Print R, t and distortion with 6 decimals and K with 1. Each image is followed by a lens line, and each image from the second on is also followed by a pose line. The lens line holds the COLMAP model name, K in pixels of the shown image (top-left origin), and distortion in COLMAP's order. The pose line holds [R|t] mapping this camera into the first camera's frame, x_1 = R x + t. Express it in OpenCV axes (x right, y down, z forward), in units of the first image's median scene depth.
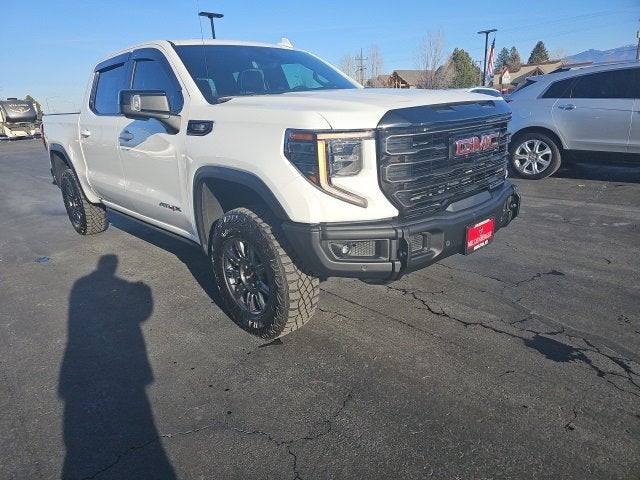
lens RADIAL K [[420.1, 0, 315.9], [0, 420.1, 237.2], [0, 0, 1]] dist [0.057673, -0.048165]
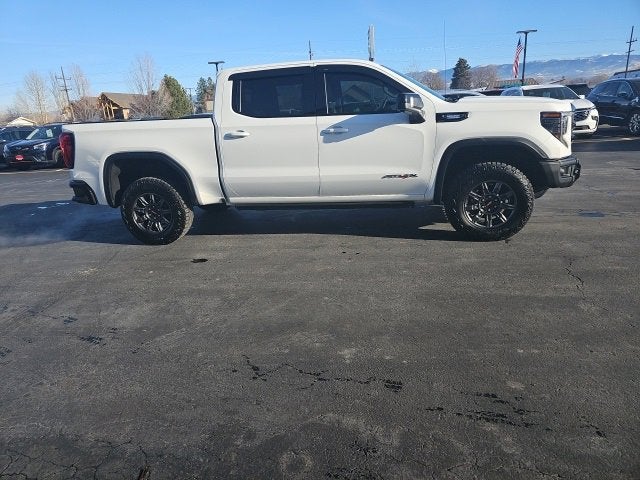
lens RADIAL K [[420.1, 0, 312.3], [0, 420.1, 229.8], [0, 0, 1]] dist [0.057673, -0.048165]
pose [[0.795782, -0.154162, 0.585632, -1.571264], [0.194329, 0.980919, -0.005846, 0.060037], [-0.573556, 0.118457, 0.810556, 0.054244]]
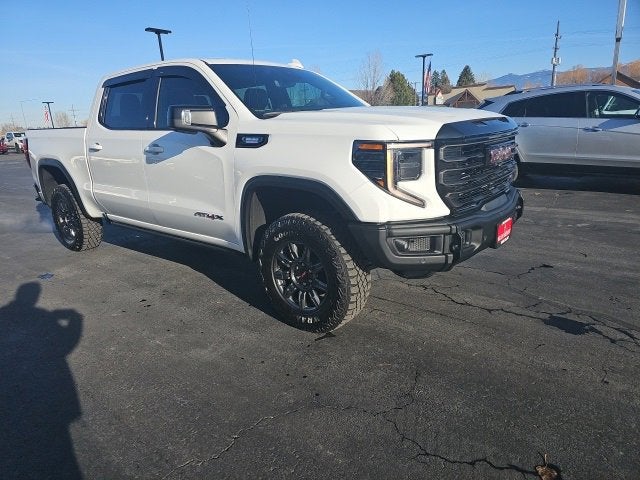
lens RADIAL K [[420.1, 0, 317.0], [0, 420.1, 239.3], [0, 0, 1]] dist [0.057673, -0.048165]
pose [[0.990877, -0.029928, 0.131401, -0.239889], [0.034248, 0.998941, -0.030736, 0.030466], [-0.130342, 0.034956, 0.990853, -0.077060]]
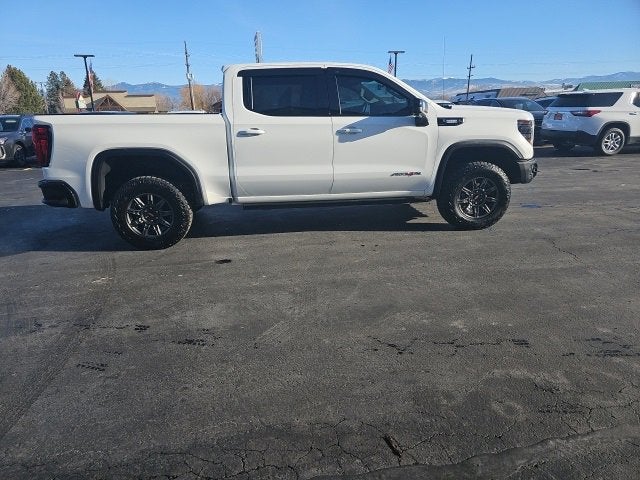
lens RADIAL K [[420.1, 0, 315.7], [0, 420.1, 237.4], [0, 0, 1]] dist [0.057673, -0.048165]
pose [[0.585910, -0.185806, 0.788788, -1.986162], [0.230406, 0.971384, 0.057672, -0.012607], [-0.776932, 0.147951, 0.611954, 0.380224]]
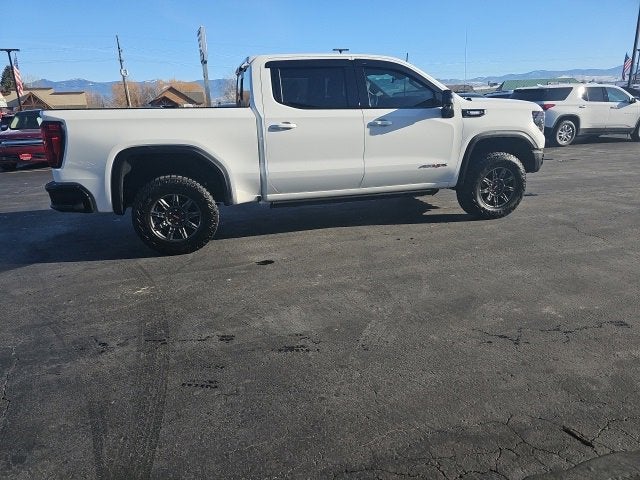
lens RADIAL K [[420.1, 0, 317.5], [0, 420.1, 236.6], [0, 0, 1]] dist [0.057673, -0.048165]
pose [[0.467296, -0.213953, 0.857822, -2.130322], [0.266358, 0.959264, 0.094157, -0.090616], [-0.843023, 0.184489, 0.505248, 0.684395]]
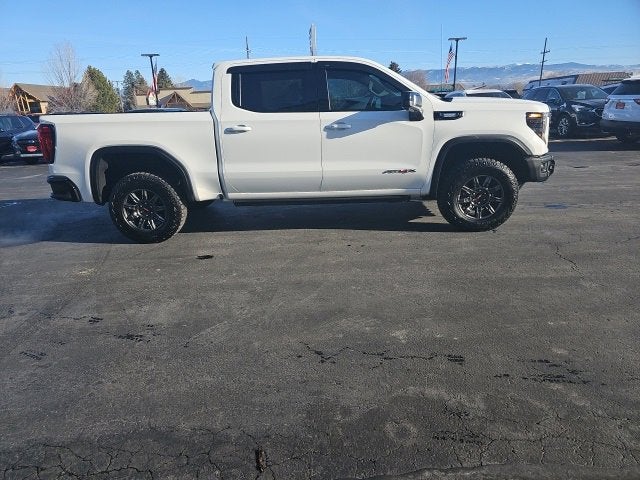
lens RADIAL K [[420.1, 0, 313.1], [0, 420.1, 239.0], [0, 0, 1]] dist [0.057673, -0.048165]
pose [[0.697109, -0.183485, 0.693089, -1.784874], [0.212082, 0.976210, 0.045125, 0.030998], [-0.684879, 0.115535, 0.719439, 0.190196]]
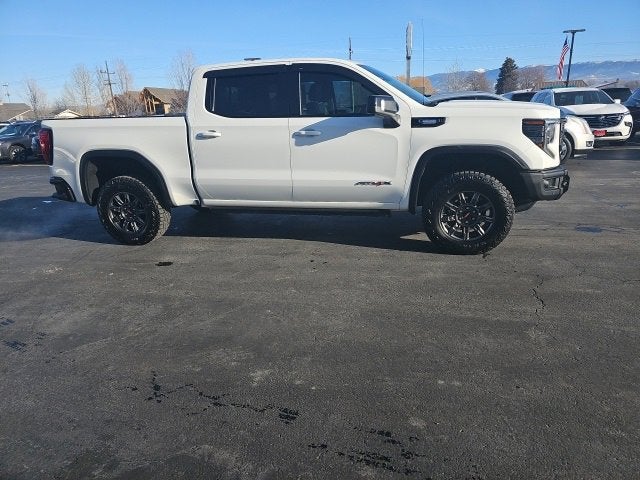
lens RADIAL K [[420.1, 0, 327.2], [0, 420.1, 237.2], [0, 0, 1]] dist [0.057673, -0.048165]
pose [[0.829331, -0.137381, 0.541606, -1.334563], [0.160152, 0.987079, 0.005146, 0.073159], [-0.535315, 0.082472, 0.840617, -0.031725]]
